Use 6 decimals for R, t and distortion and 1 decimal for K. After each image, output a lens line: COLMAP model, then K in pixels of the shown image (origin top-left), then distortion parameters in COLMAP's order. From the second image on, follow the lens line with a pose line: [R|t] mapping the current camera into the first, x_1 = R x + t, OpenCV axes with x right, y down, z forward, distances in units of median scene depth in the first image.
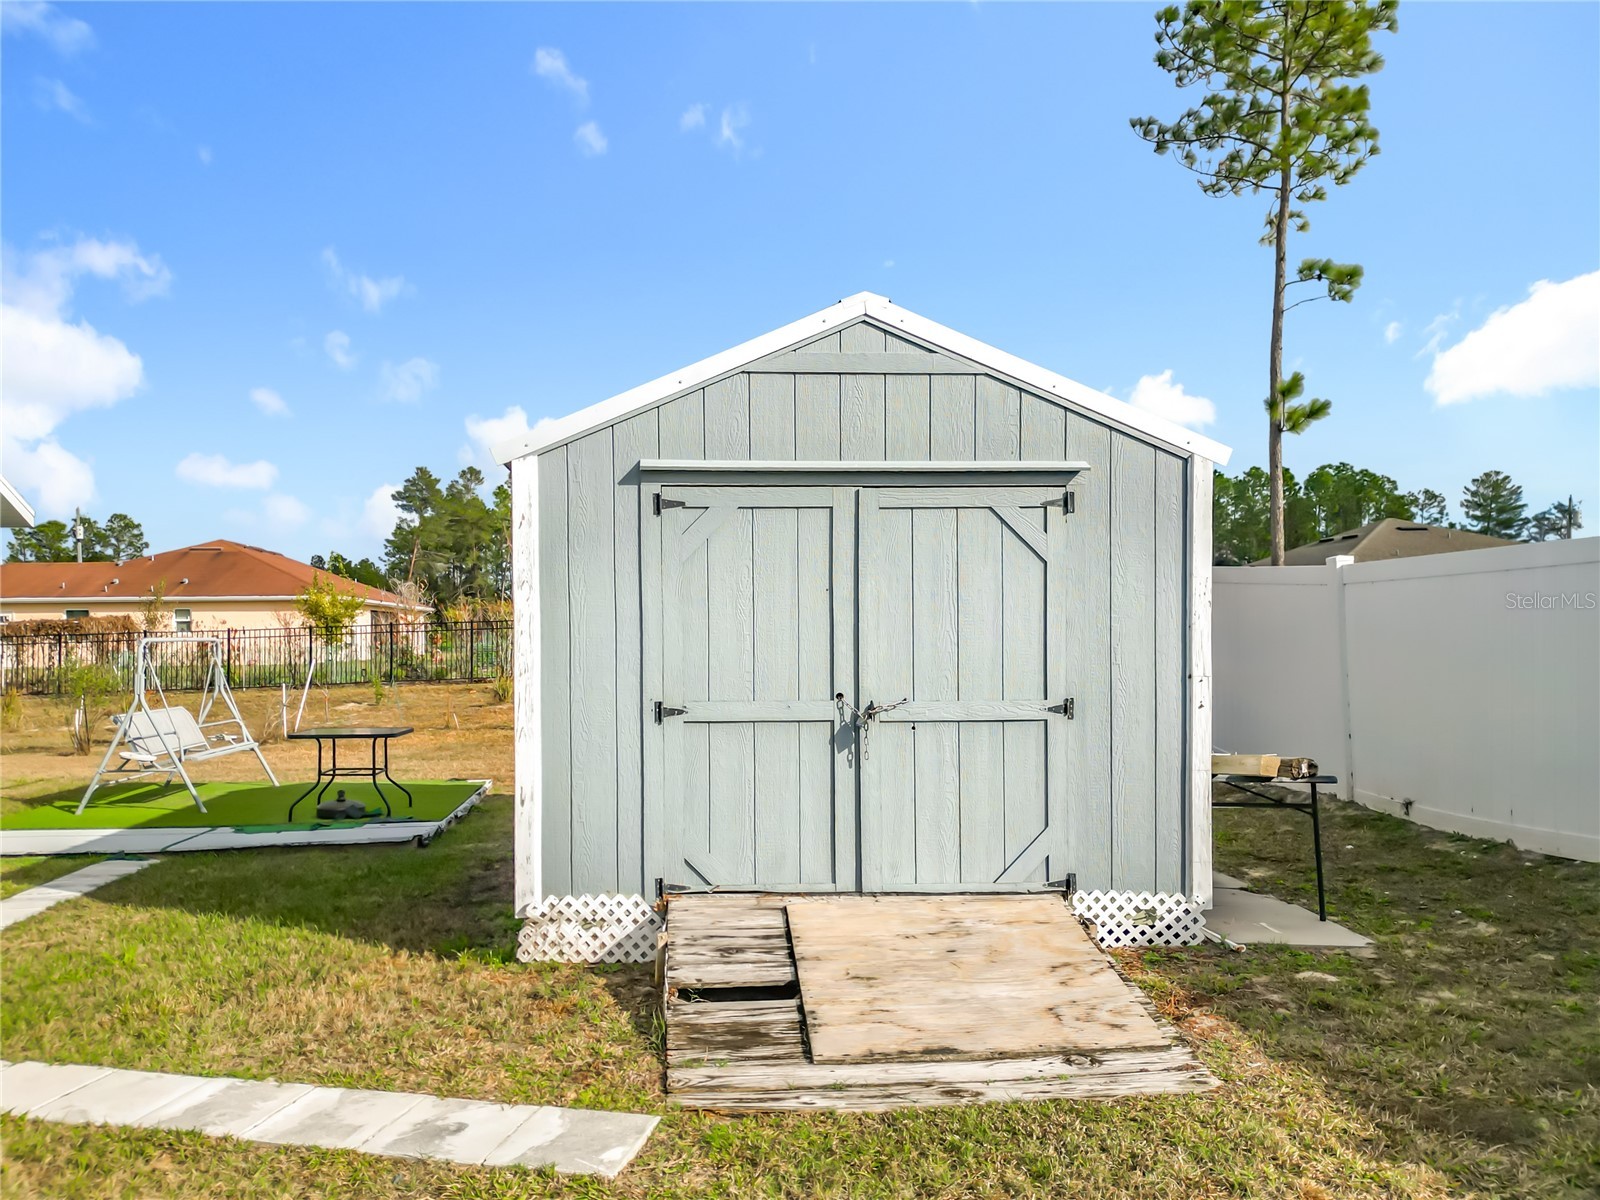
lens RADIAL K [[1117.3, 0, 754.0], [0, 1117.3, 661.2], [0, 0, 1]] dist [0.094290, -0.072501]
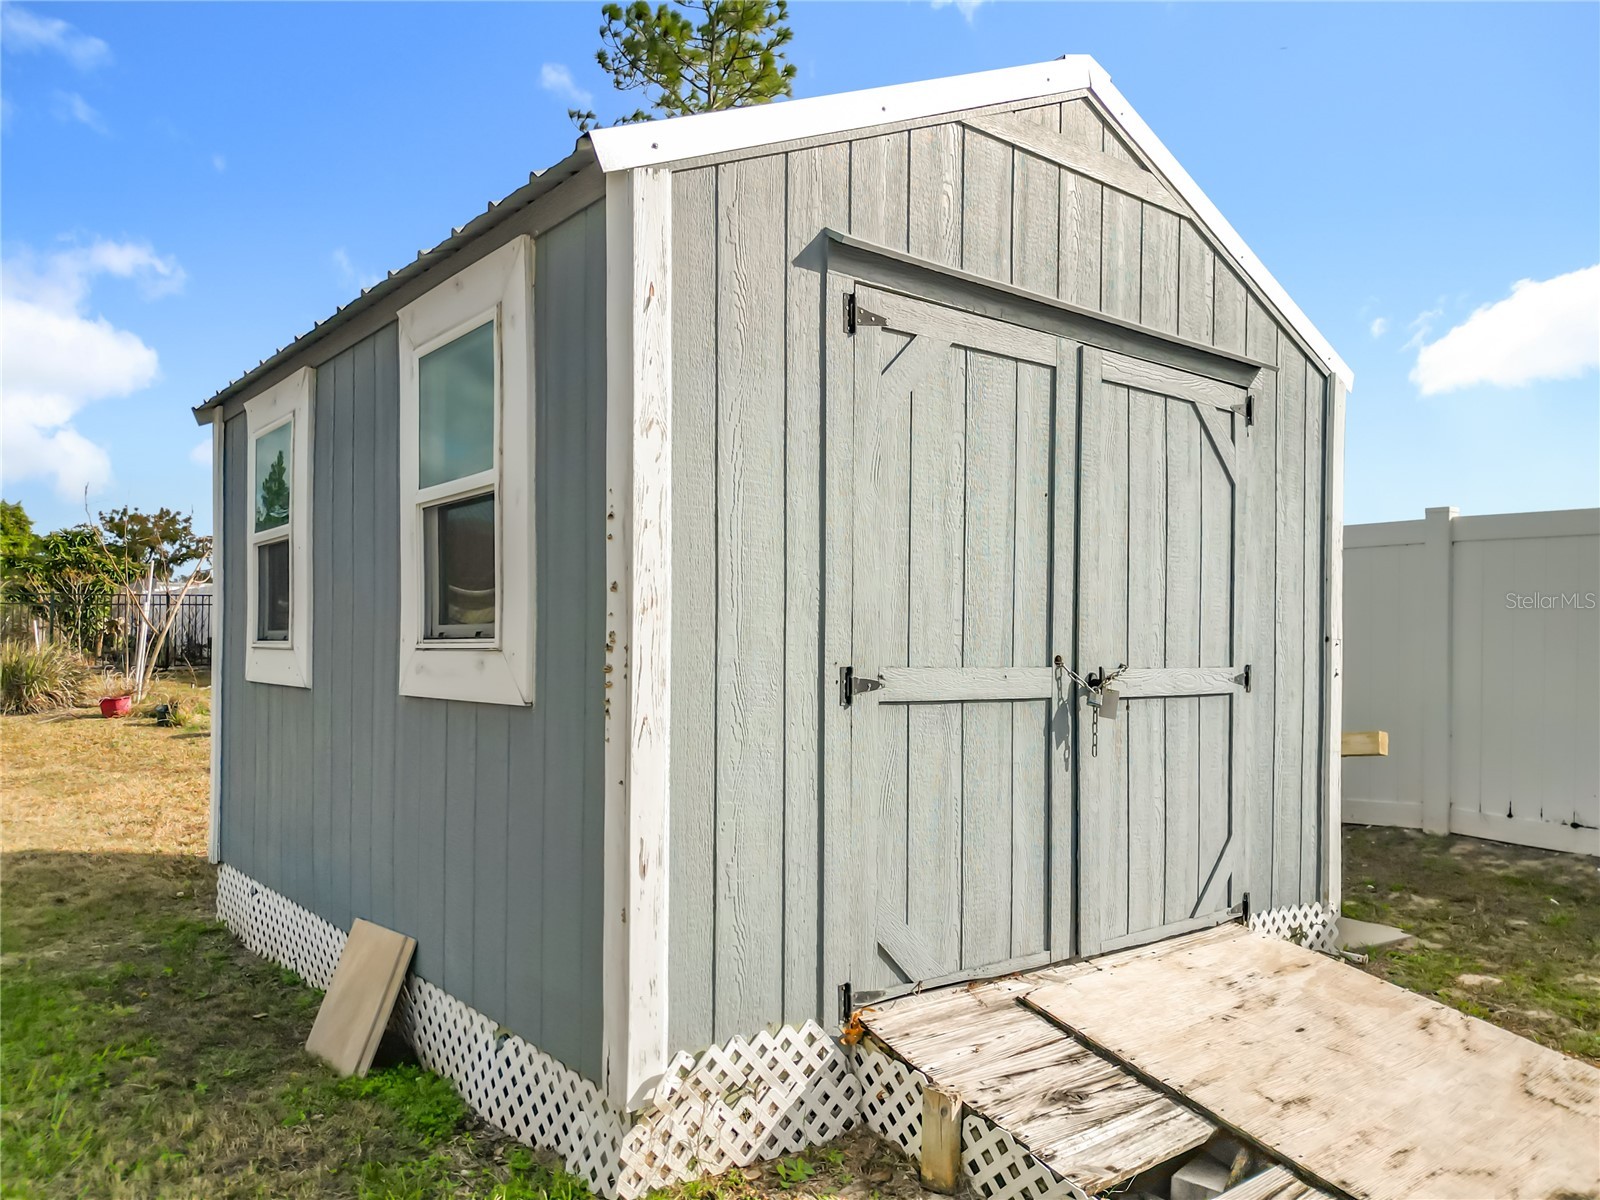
lens RADIAL K [[1140.6, 0, 793.5], [0, 1140.6, 643.3], [0, 0, 1]] dist [0.057631, -0.080014]
pose [[0.822224, 0.015041, 0.568965, -0.430434], [-0.003458, 0.999764, -0.021431, 0.036734], [-0.569154, 0.015653, 0.822082, 0.544687]]
